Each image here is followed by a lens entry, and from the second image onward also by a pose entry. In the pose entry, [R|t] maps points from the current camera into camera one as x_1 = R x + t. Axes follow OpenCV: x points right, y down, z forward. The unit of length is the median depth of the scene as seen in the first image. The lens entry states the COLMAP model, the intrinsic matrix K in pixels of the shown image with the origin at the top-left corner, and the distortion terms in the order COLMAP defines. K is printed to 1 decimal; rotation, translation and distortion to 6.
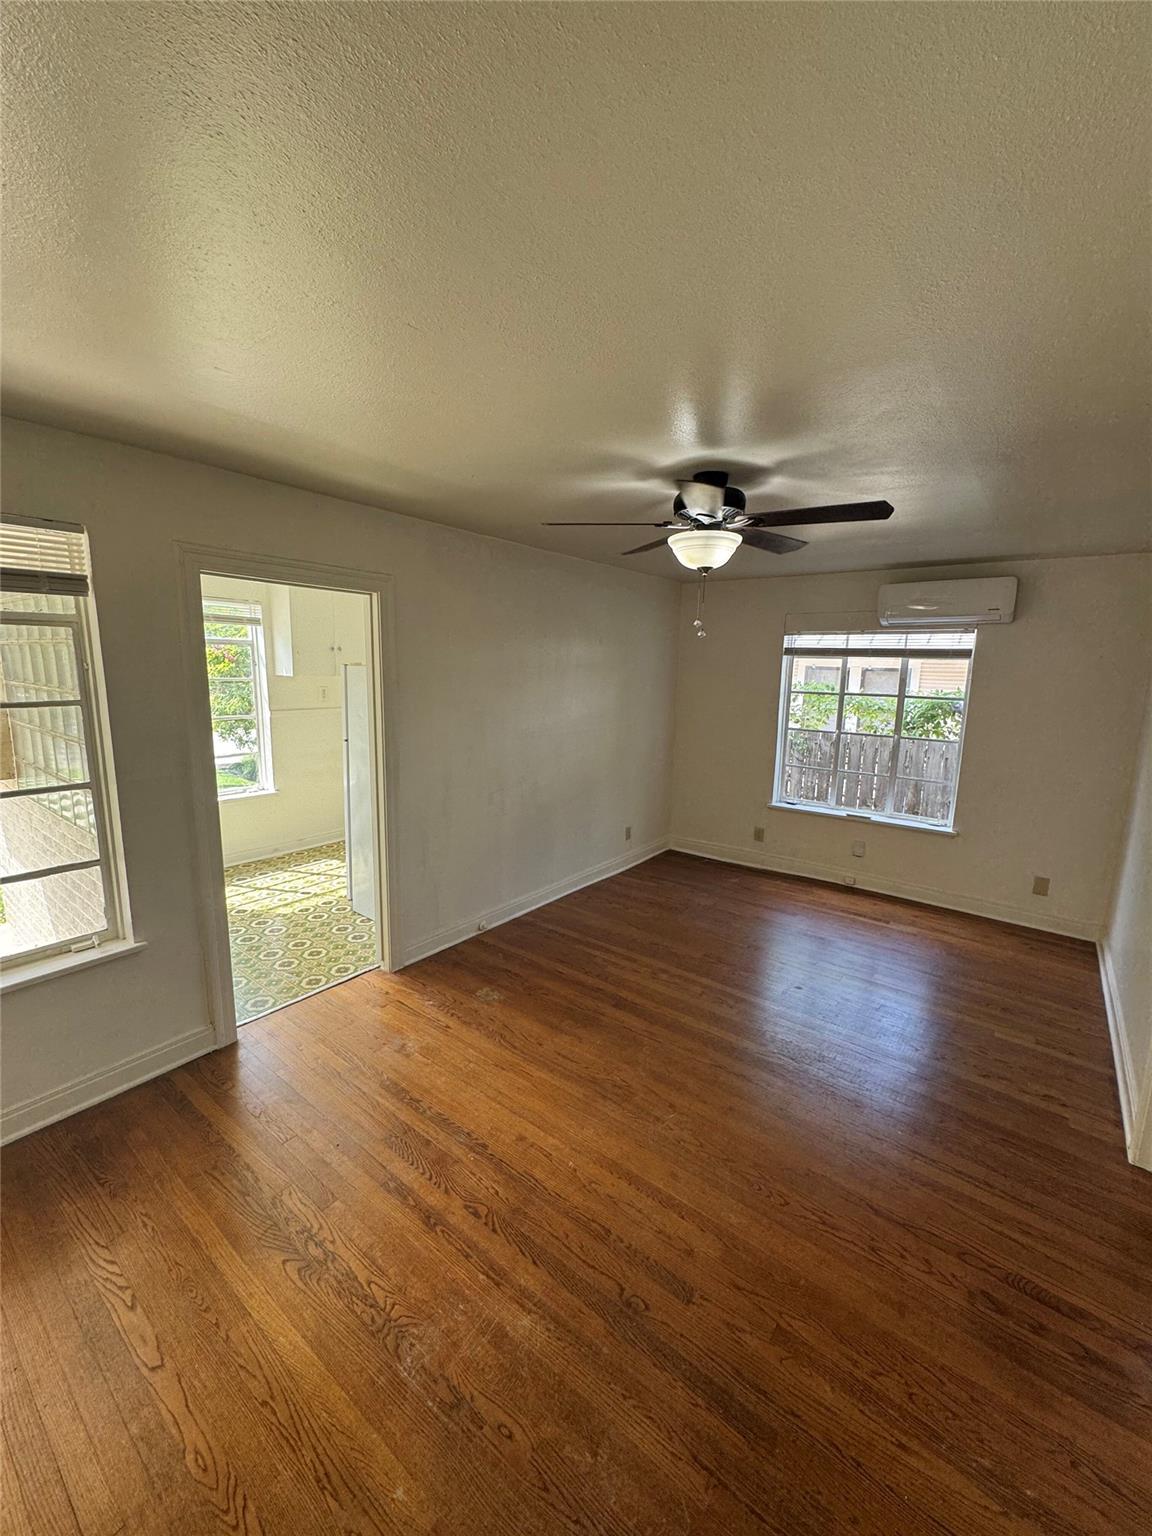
lens RADIAL K [[617.7, 0, 576.0], [0, 617.7, 768.0], [0, 0, 1]] dist [-0.003642, 0.000430]
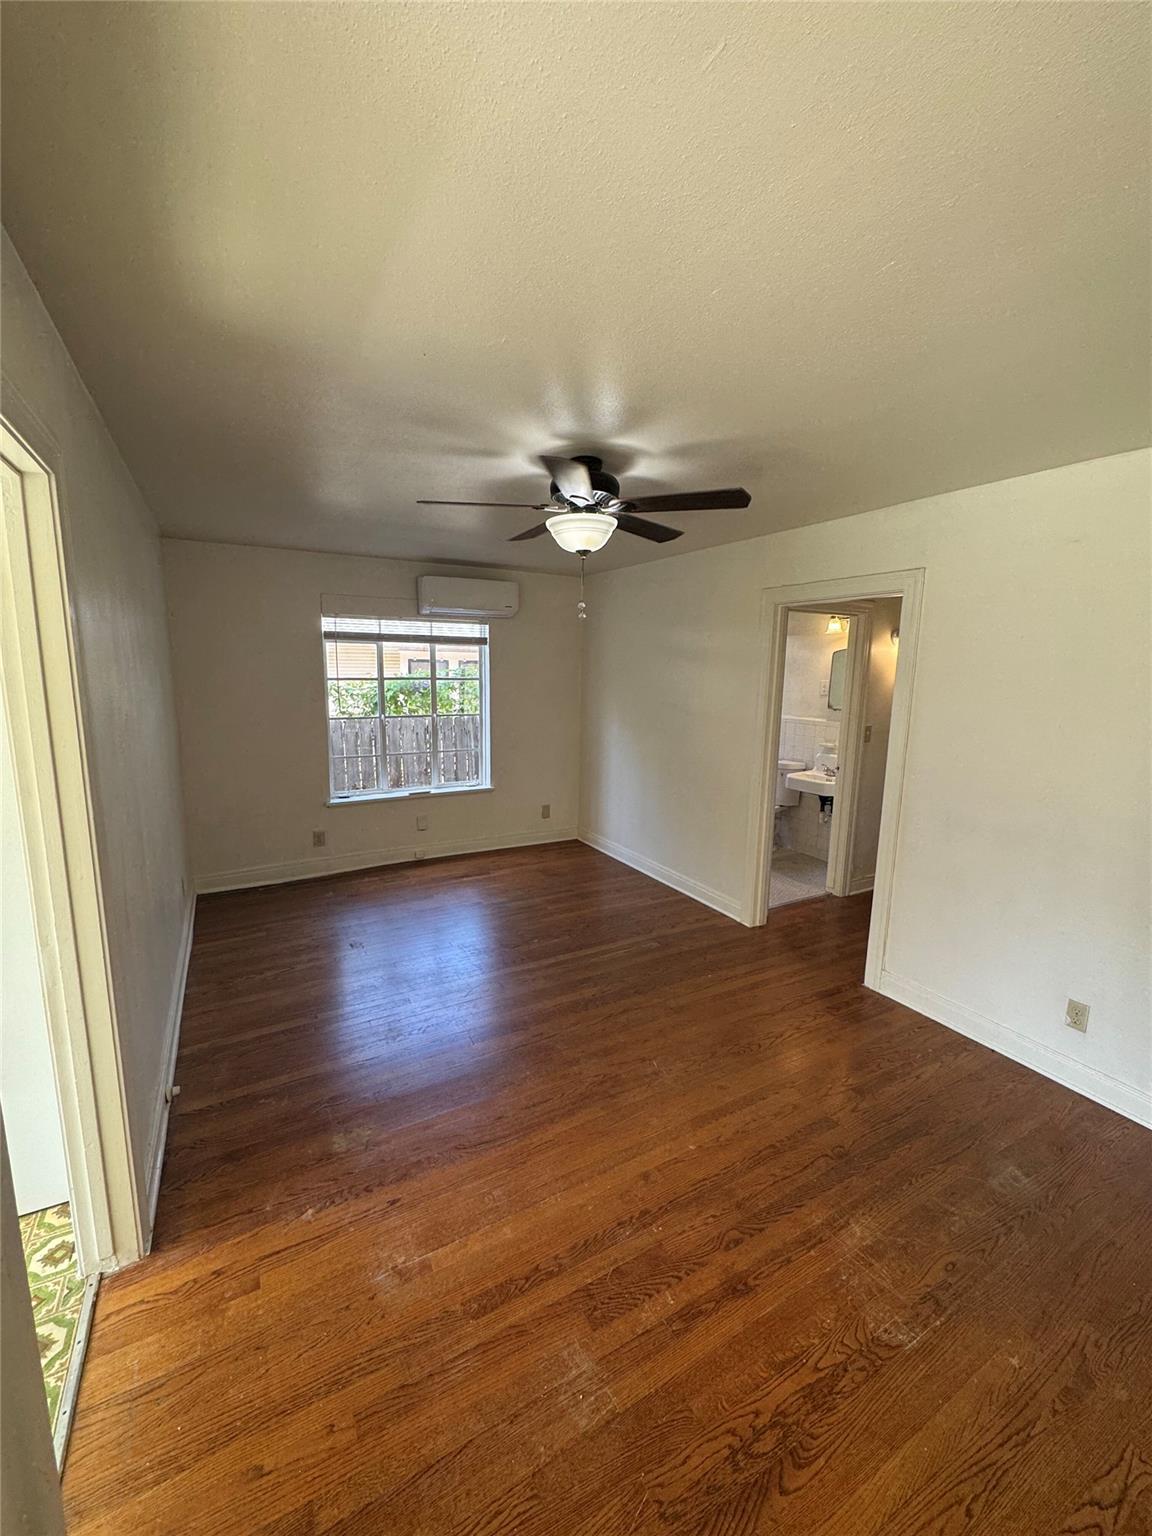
lens RADIAL K [[617.7, 0, 576.0], [0, 617.7, 768.0], [0, 0, 1]] dist [-0.003642, 0.000430]
pose [[0.384271, -0.164891, 0.908376, -0.638364], [0.148904, 0.982109, 0.115284, -0.074308], [-0.911133, 0.090960, 0.401949, 0.514634]]
